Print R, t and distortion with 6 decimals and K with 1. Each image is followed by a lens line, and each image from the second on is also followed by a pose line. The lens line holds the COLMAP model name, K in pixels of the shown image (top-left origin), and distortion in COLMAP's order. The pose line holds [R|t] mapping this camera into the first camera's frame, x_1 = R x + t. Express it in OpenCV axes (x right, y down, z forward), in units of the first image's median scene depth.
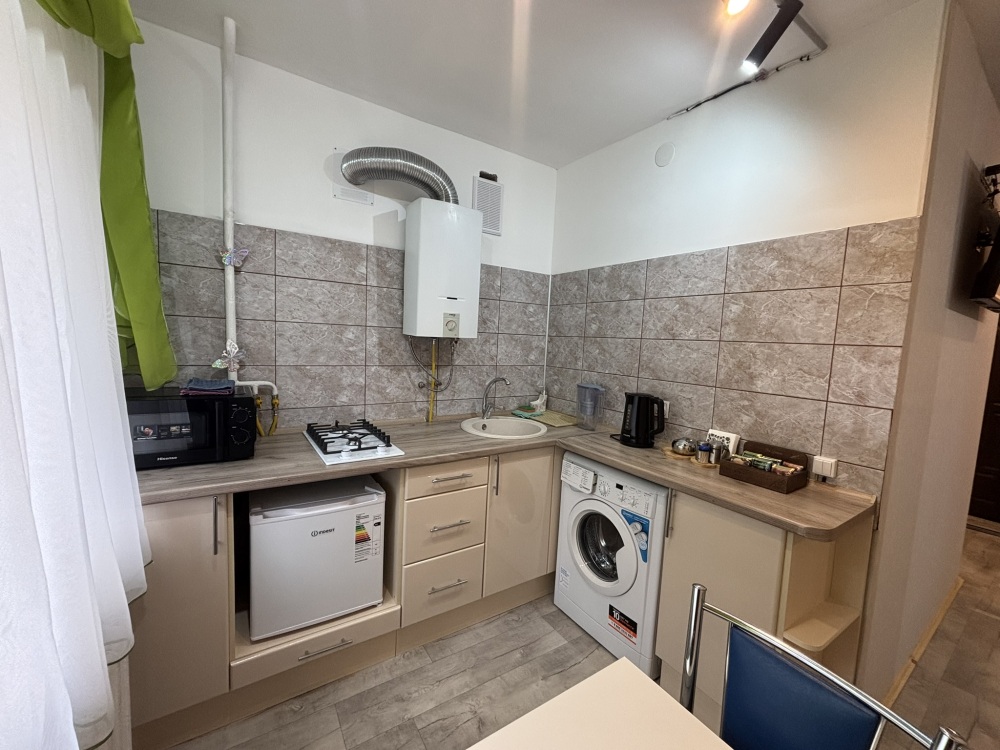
lens RADIAL K [[400.5, 0, 493.1], [0, 400.5, 375.5], [0, 0, 1]] dist [0.019957, -0.020087]
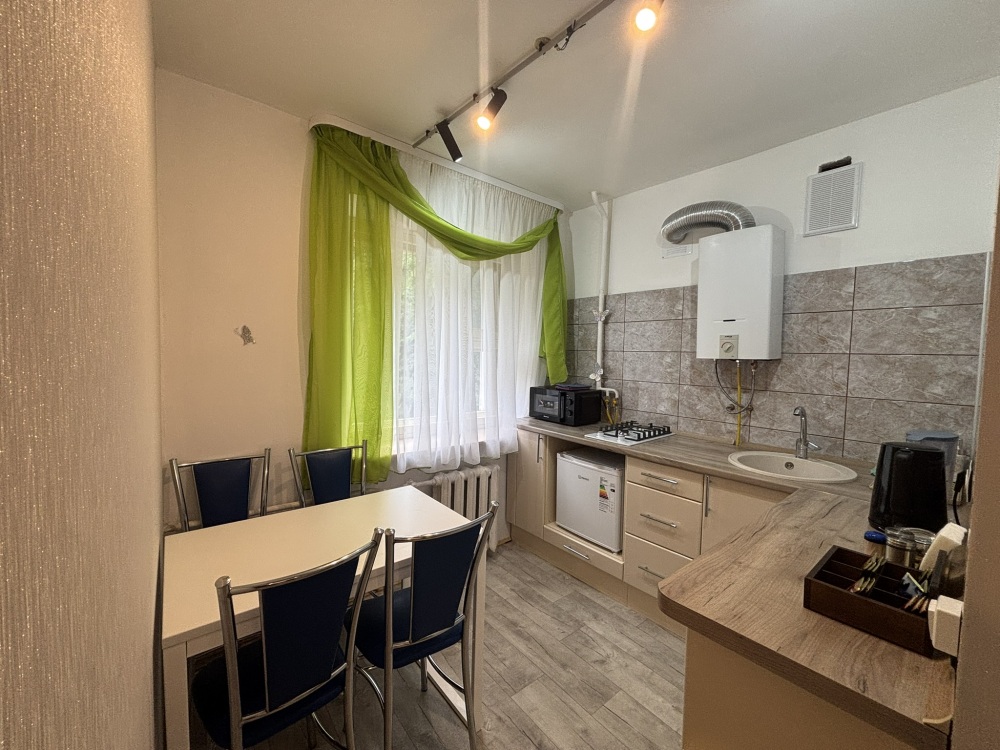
lens RADIAL K [[399.6, 0, 504.1], [0, 399.6, 380.7], [0, 0, 1]] dist [-0.010447, 0.000265]
pose [[0.117315, 0.018890, -0.992915, 0.842279], [-0.116424, 0.993186, 0.005139, 0.021073], [0.986247, 0.114996, 0.118715, 0.336664]]
